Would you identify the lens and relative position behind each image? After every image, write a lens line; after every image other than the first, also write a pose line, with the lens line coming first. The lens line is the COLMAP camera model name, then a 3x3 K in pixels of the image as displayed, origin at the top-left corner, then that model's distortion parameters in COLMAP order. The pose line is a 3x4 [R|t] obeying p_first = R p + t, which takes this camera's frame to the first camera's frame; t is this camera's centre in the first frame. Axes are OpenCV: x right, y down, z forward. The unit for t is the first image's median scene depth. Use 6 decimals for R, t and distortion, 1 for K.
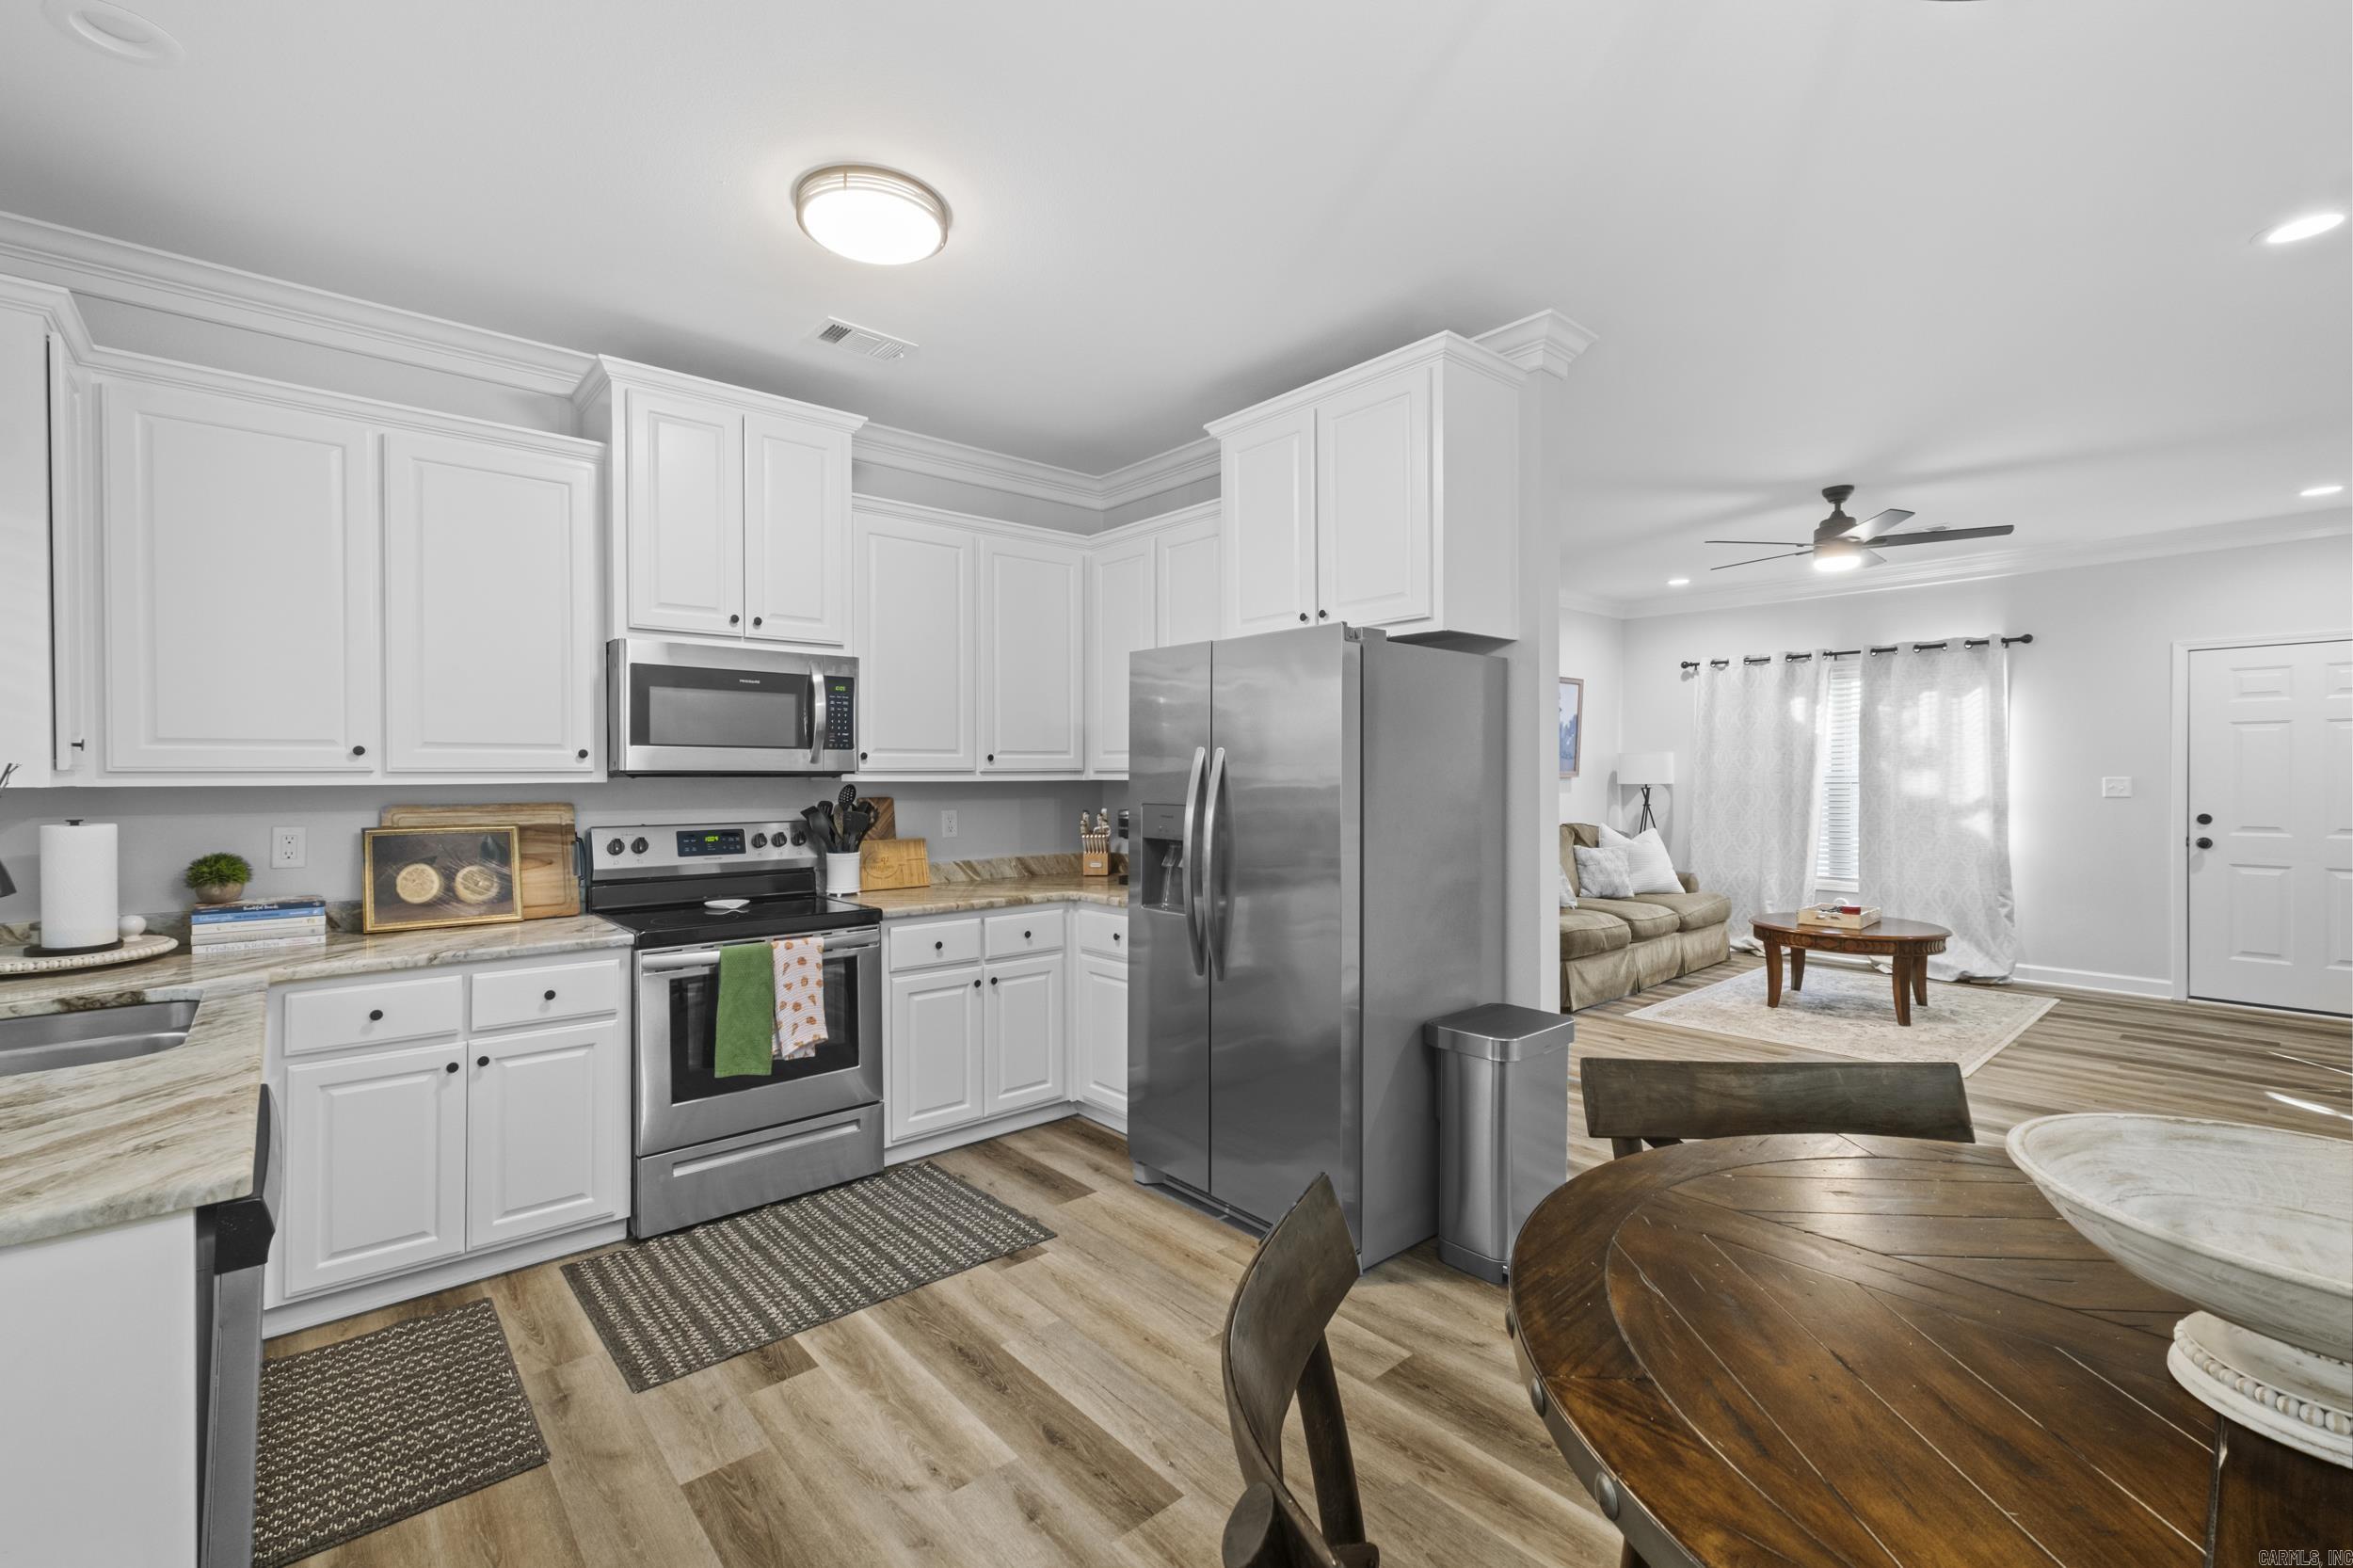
lens RADIAL K [[997.6, 0, 1161.2], [0, 997.6, 778.9], [0, 0, 1]] dist [0.003069, -0.000117]
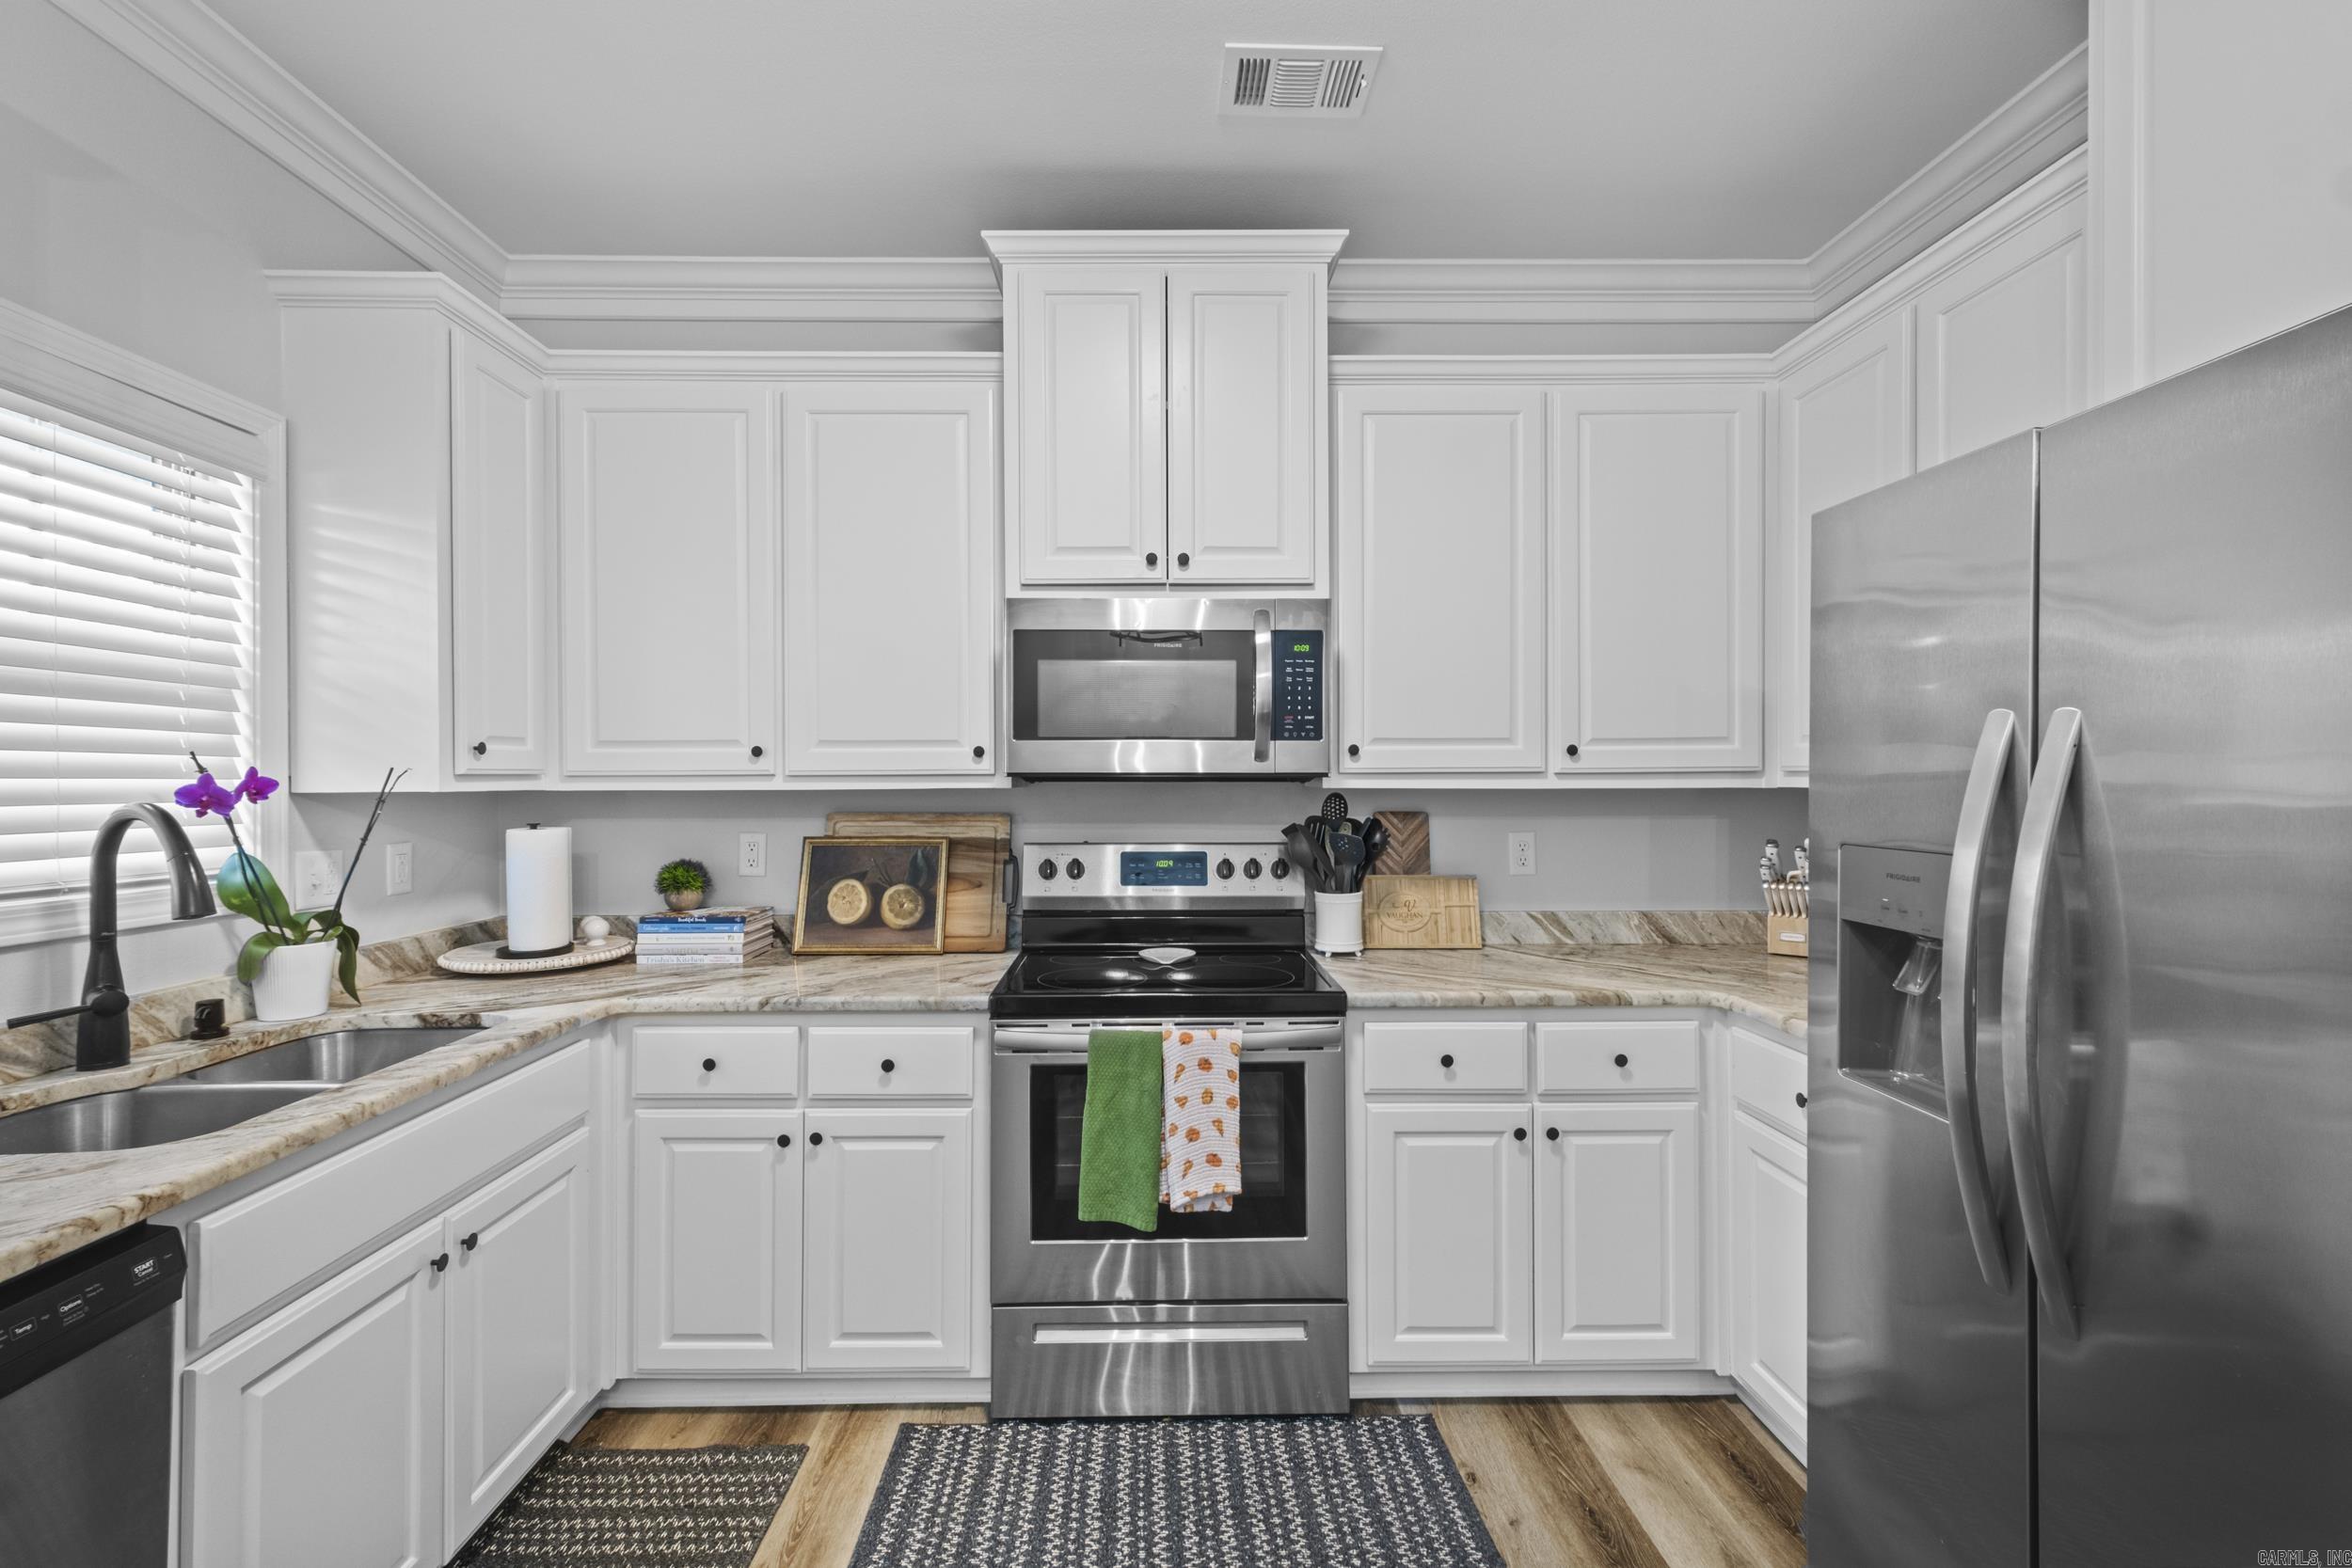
lens RADIAL K [[1009.2, 0, 1162.2], [0, 1009.2, 780.0], [0, 0, 1]] dist [0.004289, 0.000174]
pose [[0.767321, 0.000801, -0.641263, 0.040979], [-0.002046, 0.999997, -0.001199, -0.002249], [0.641260, 0.002232, 0.767320, 0.475497]]
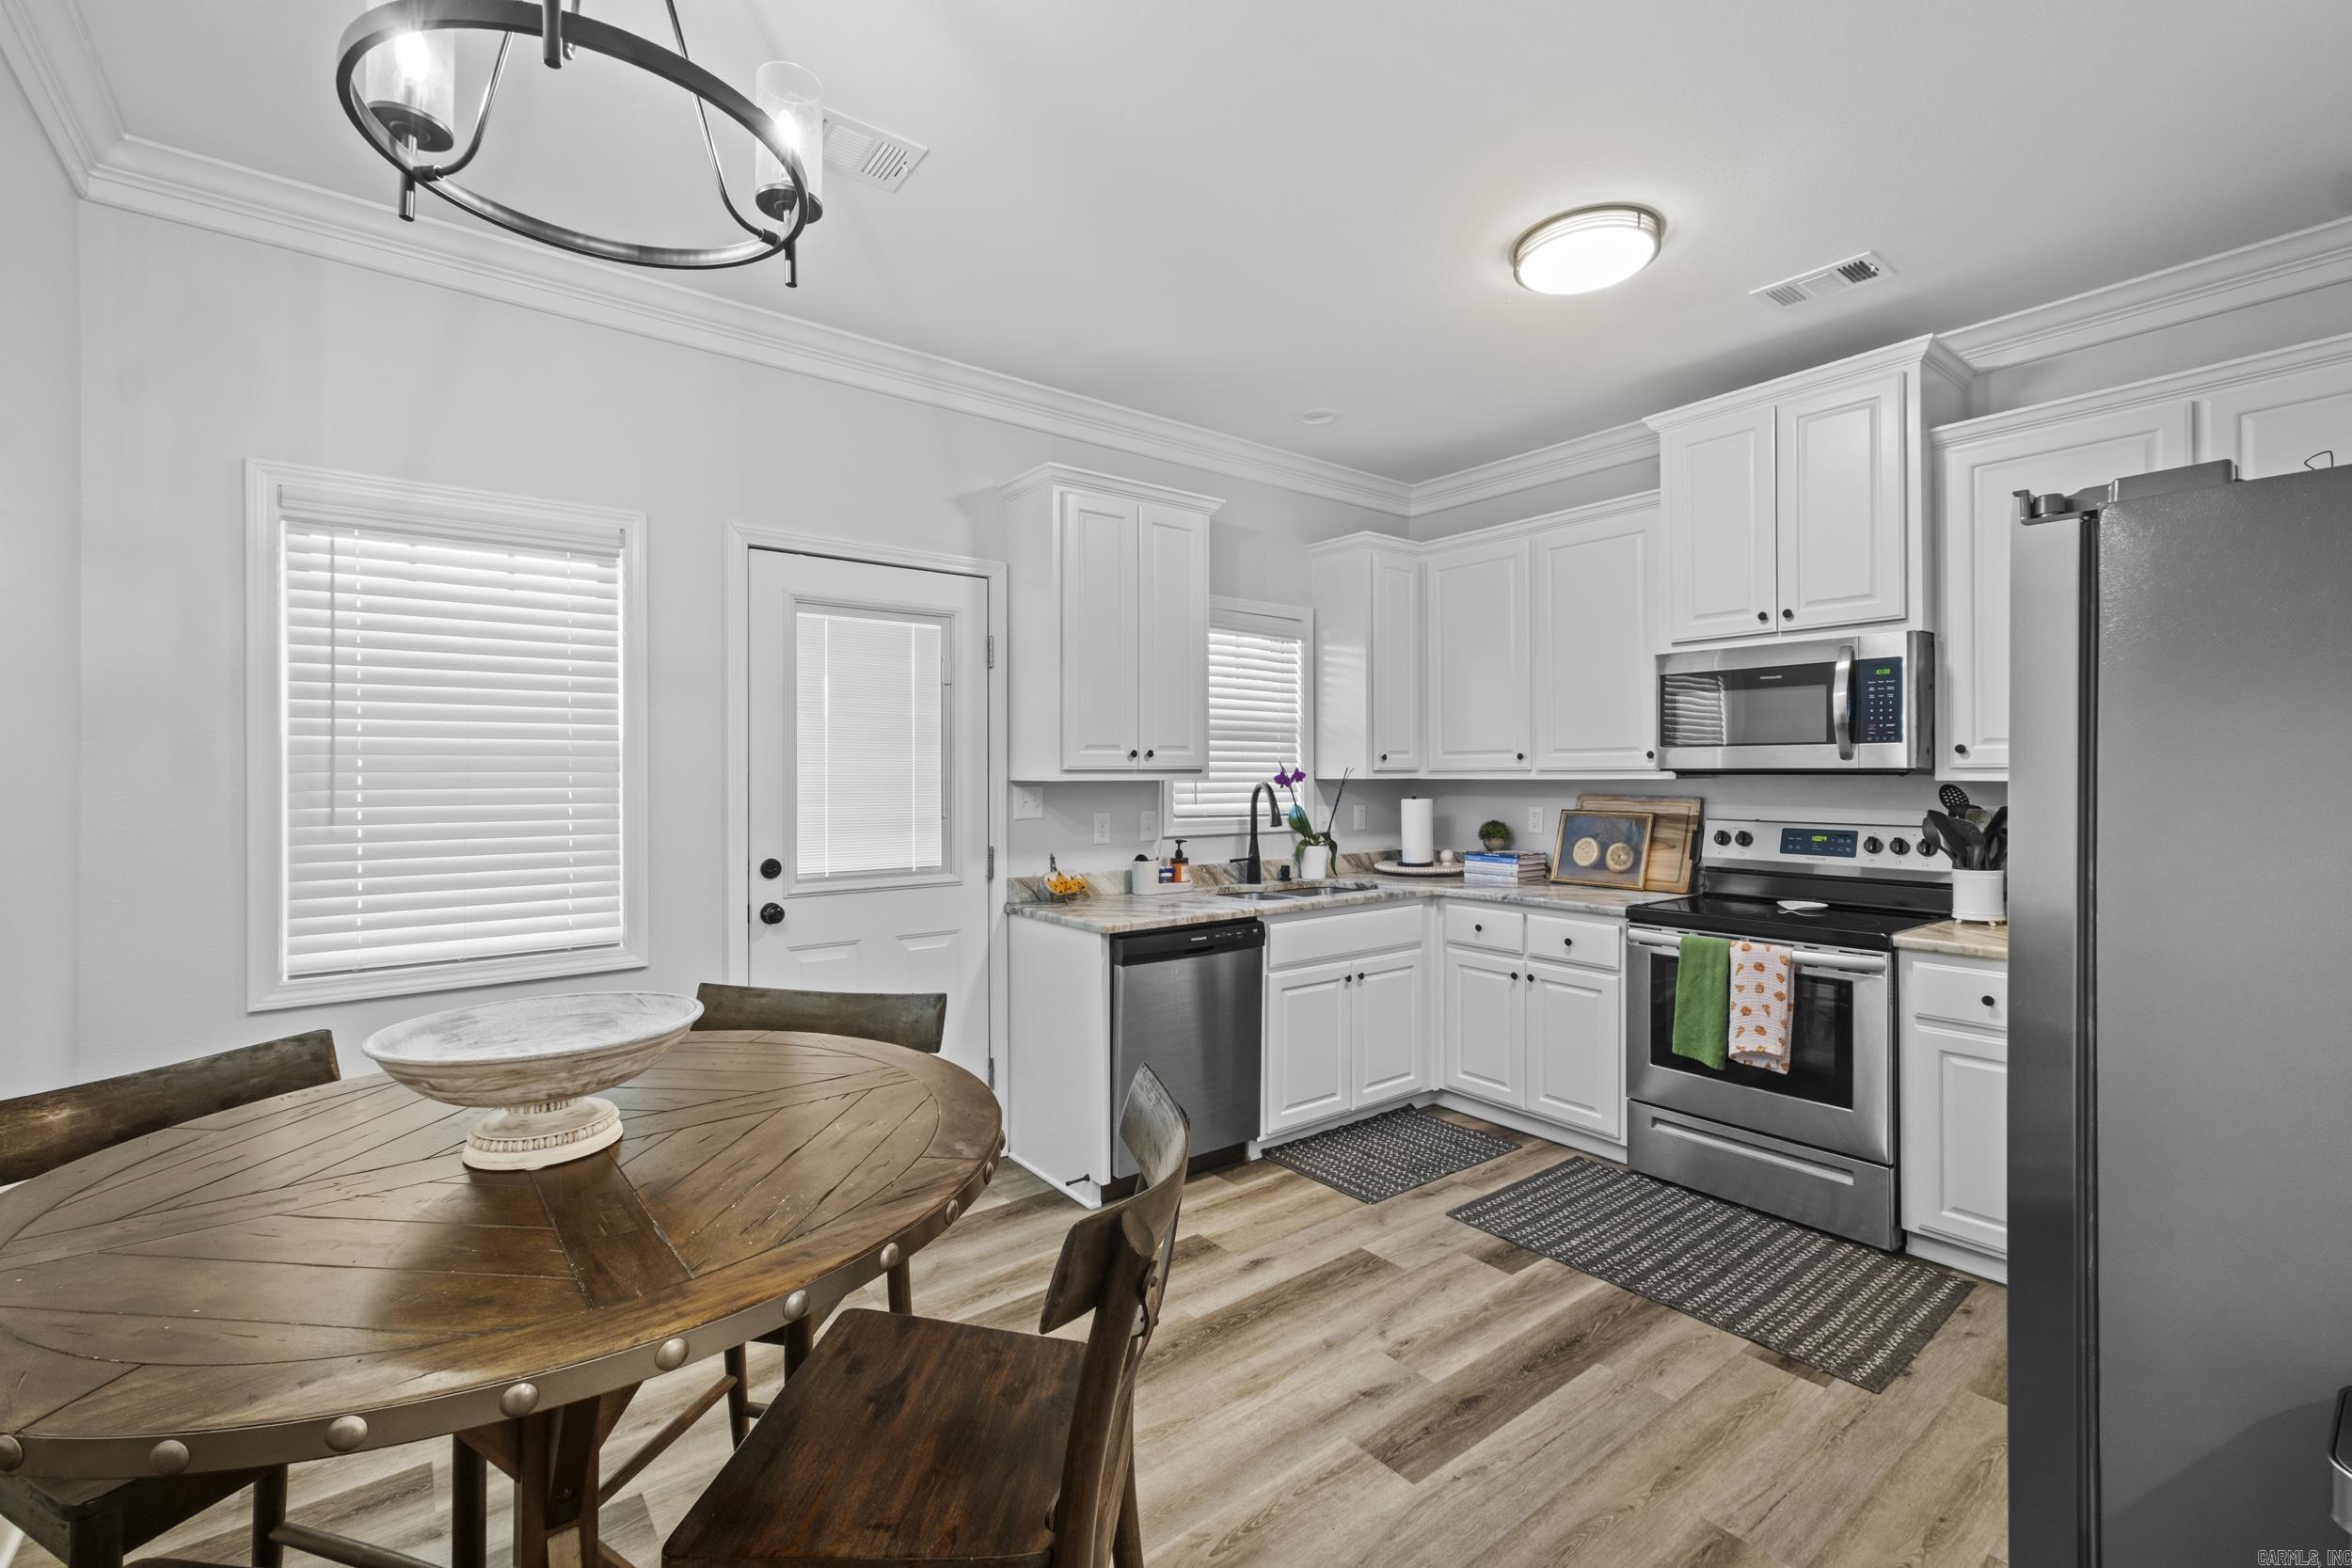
lens RADIAL K [[997.6, 0, 1163.3], [0, 997.6, 771.6], [0, 0, 1]] dist [0.001073, 0.000040]
pose [[-0.054487, 0.000890, -0.998514, 0.629058], [-0.002184, 0.999997, 0.001010, -0.004971], [0.998512, 0.002235, -0.054485, 0.478959]]
